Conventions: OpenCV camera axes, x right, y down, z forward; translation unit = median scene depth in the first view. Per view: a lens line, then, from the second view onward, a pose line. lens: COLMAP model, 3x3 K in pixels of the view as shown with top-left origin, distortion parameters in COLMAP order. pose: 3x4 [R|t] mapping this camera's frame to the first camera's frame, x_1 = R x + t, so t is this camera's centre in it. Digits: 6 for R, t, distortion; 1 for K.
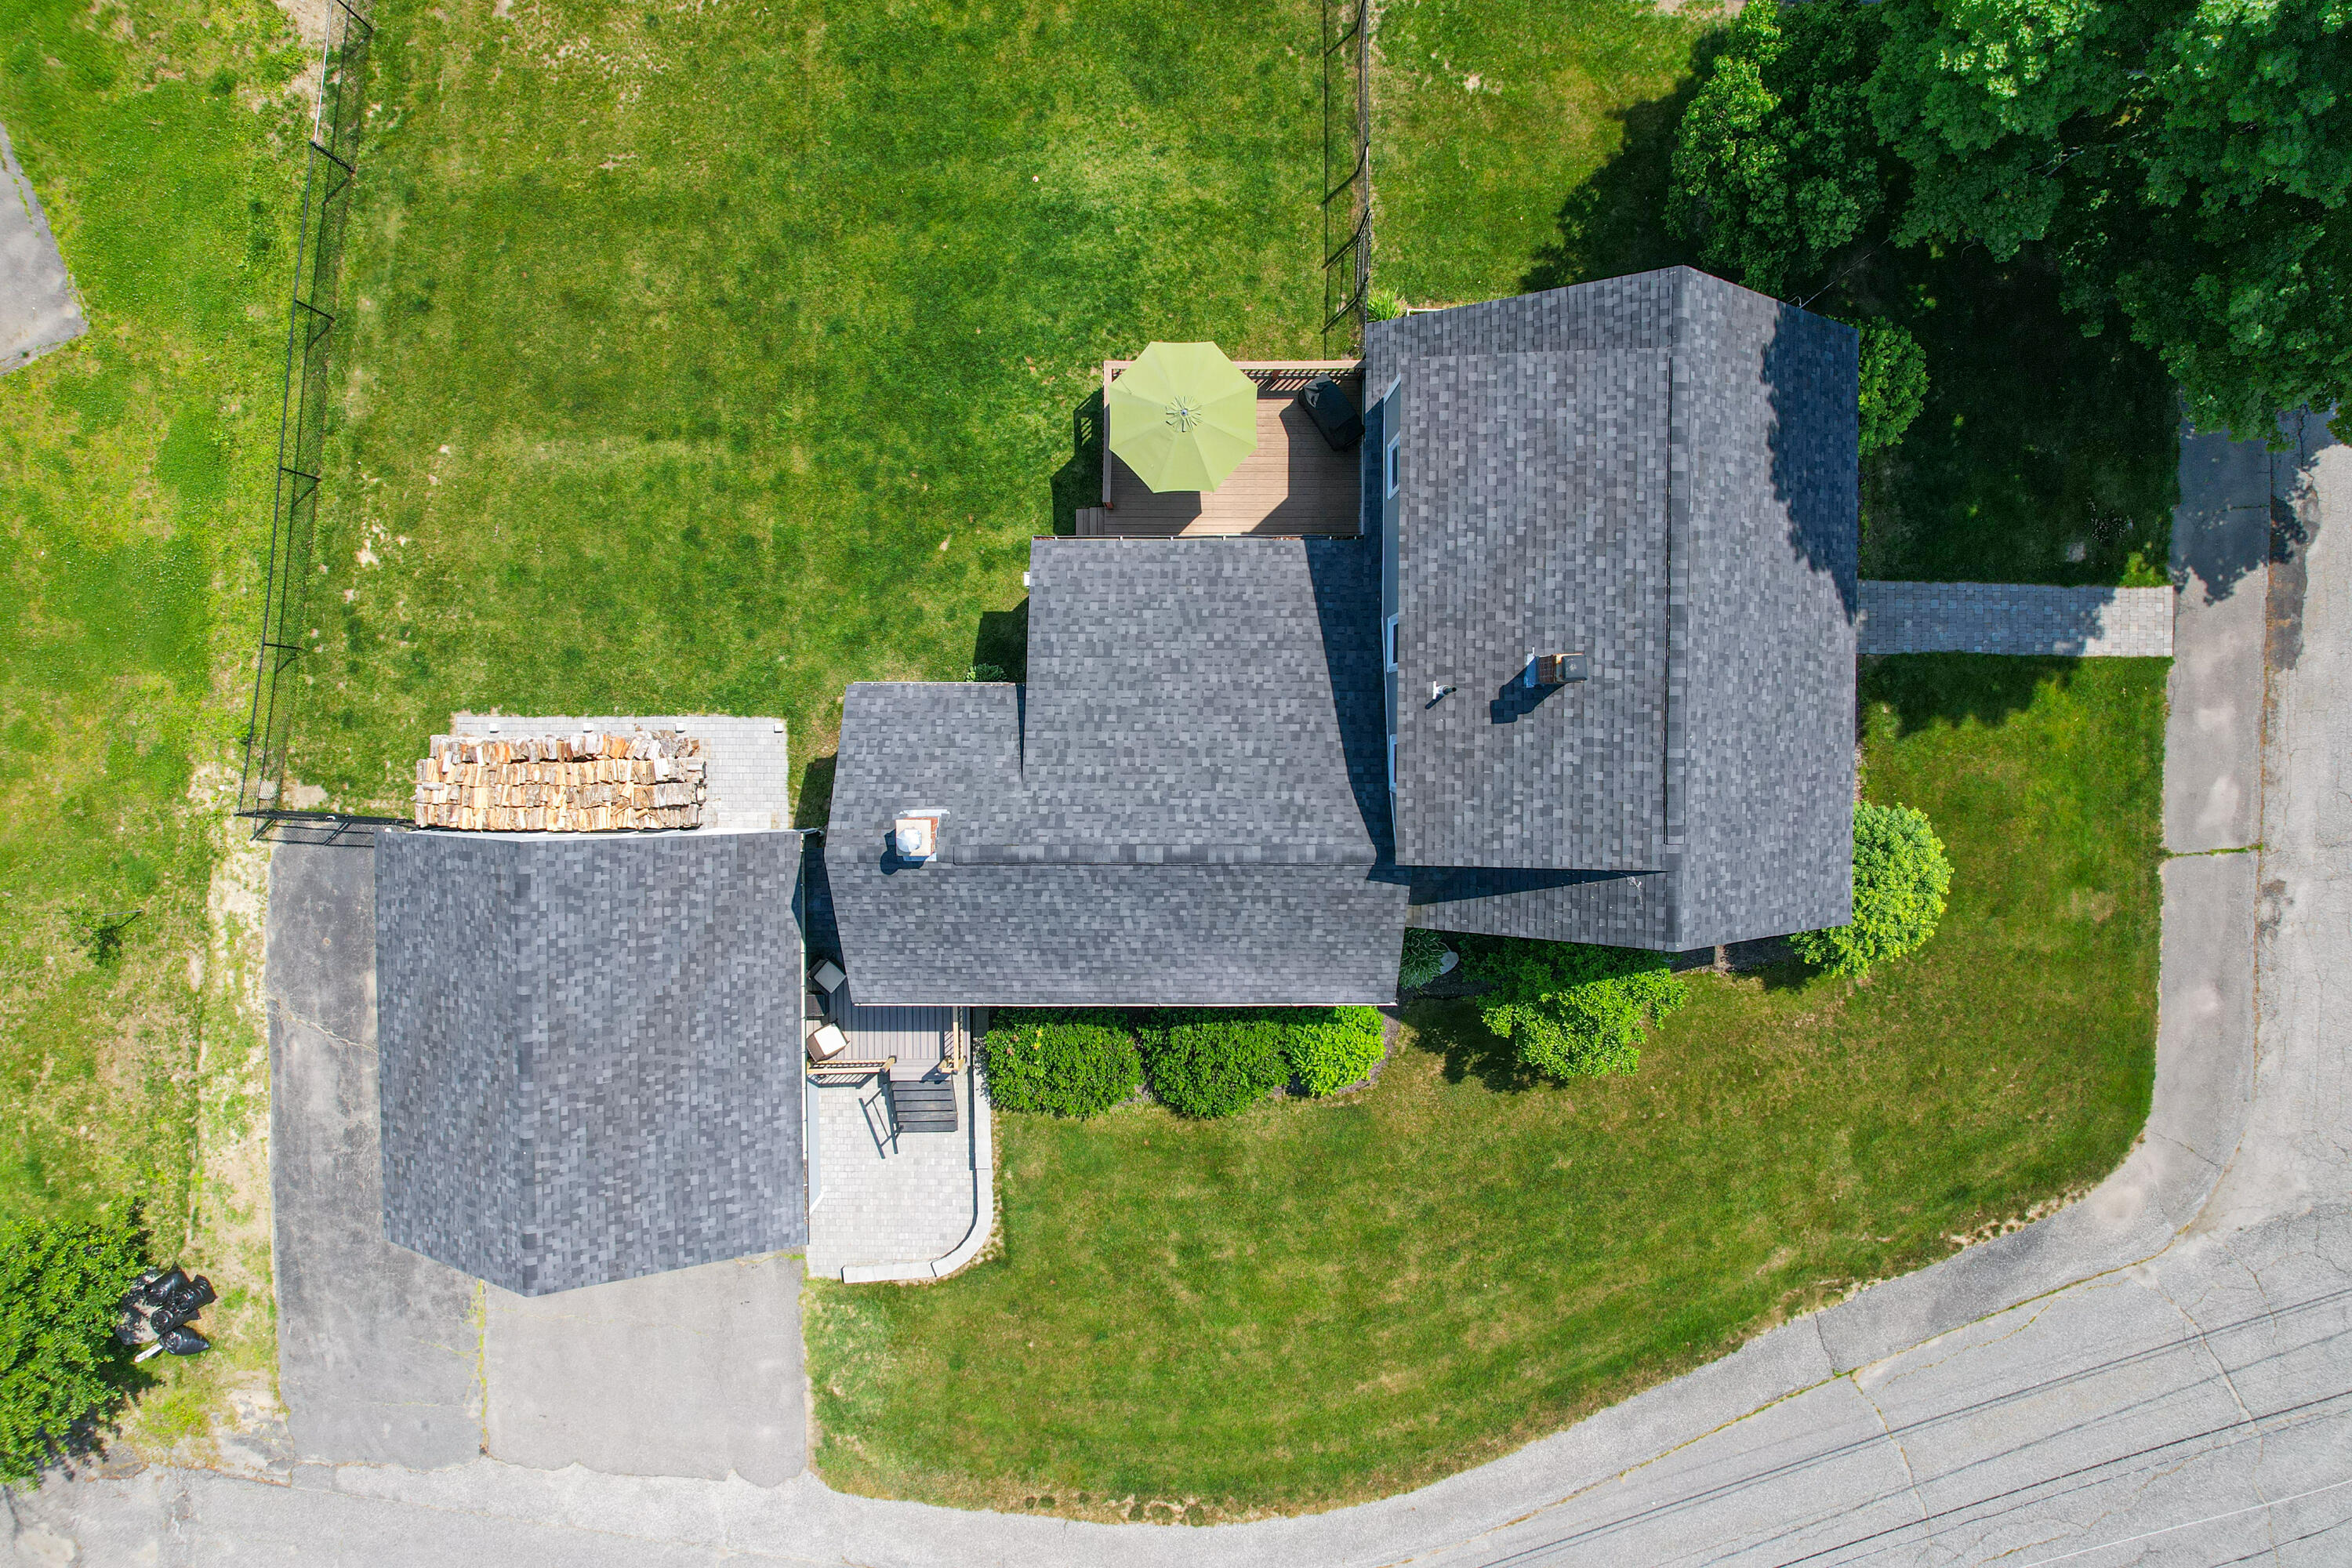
lens RADIAL K [[1499.7, 0, 1161.5], [0, 1499.7, 774.0], [0, 0, 1]] dist [-0.075249, 0.068874]
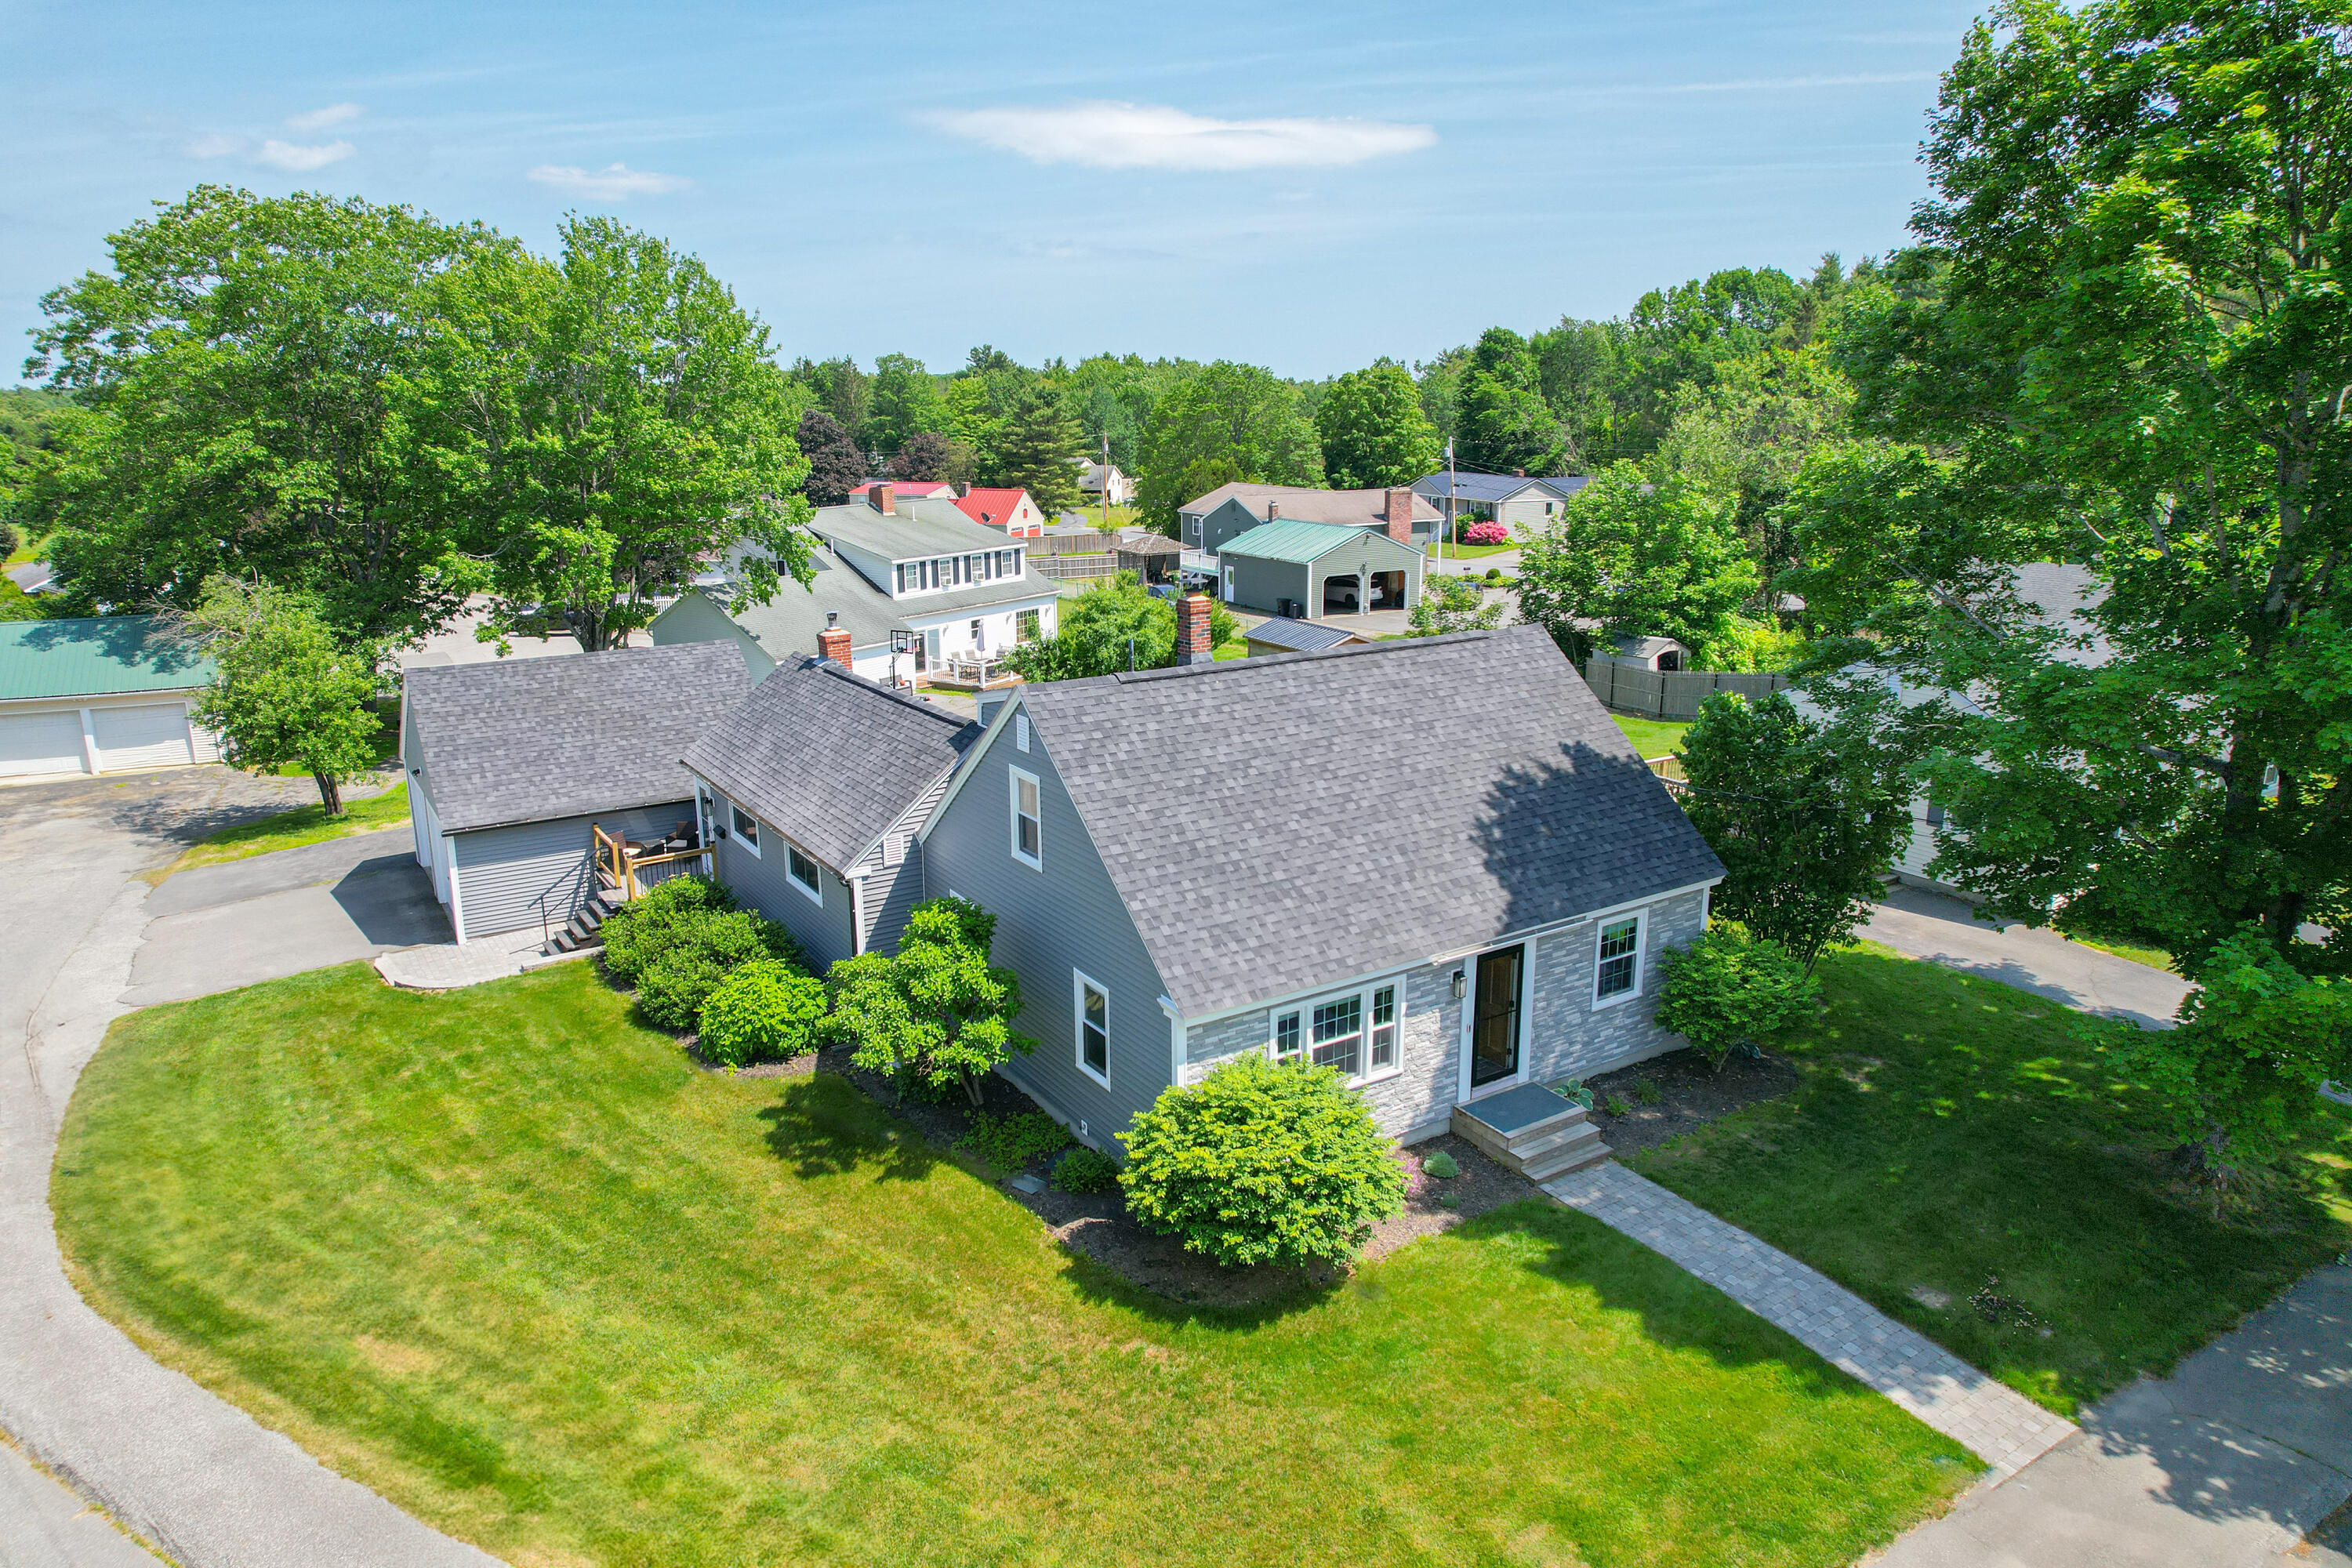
lens RADIAL K [[1499.7, 0, 1161.5], [0, 1499.7, 774.0], [0, 0, 1]] dist [-0.075249, 0.068874]
pose [[0.540726, 0.204107, -0.816061, 0.879744], [-0.841039, 0.112261, -0.529199, 0.408618], [-0.016401, 0.972491, 0.232364, 0.631005]]
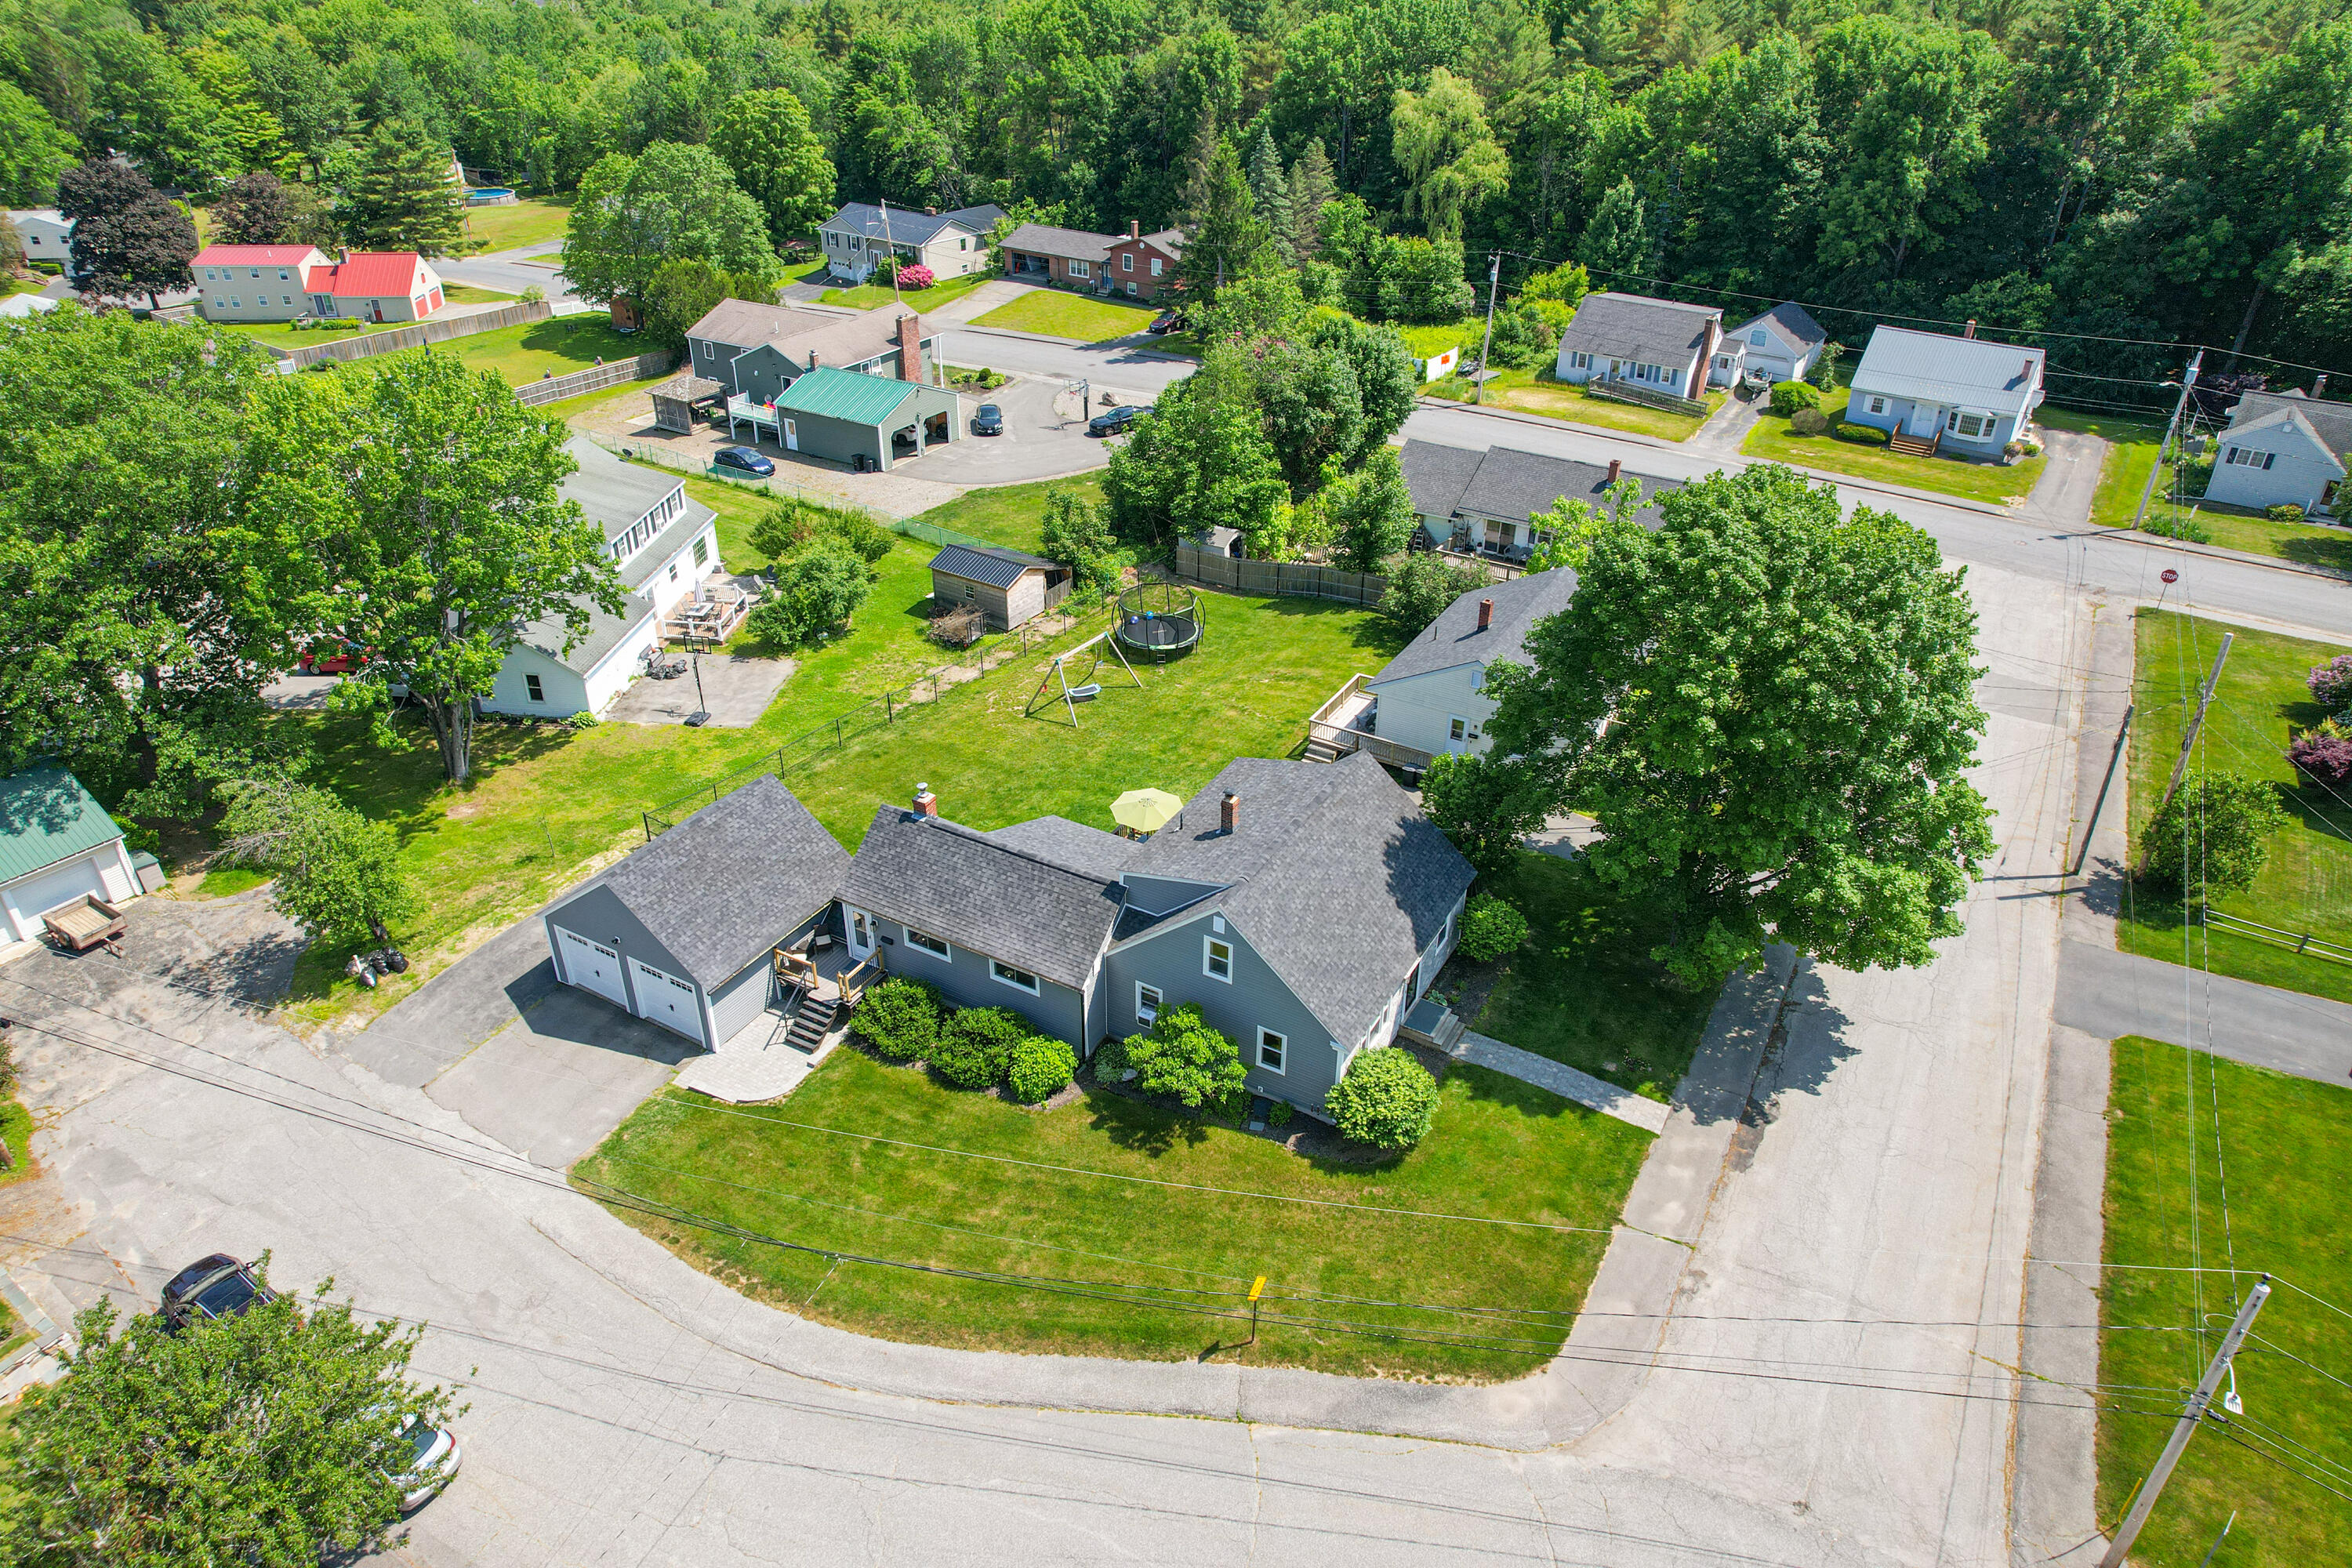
lens RADIAL K [[1499.7, 0, 1161.5], [0, 1499.7, 774.0], [0, 0, 1]] dist [-0.075249, 0.068874]
pose [[0.867886, 0.256067, -0.425681, 0.779770], [-0.496441, 0.416184, -0.761798, 1.133005], [-0.017909, 0.872479, 0.488323, -0.036766]]
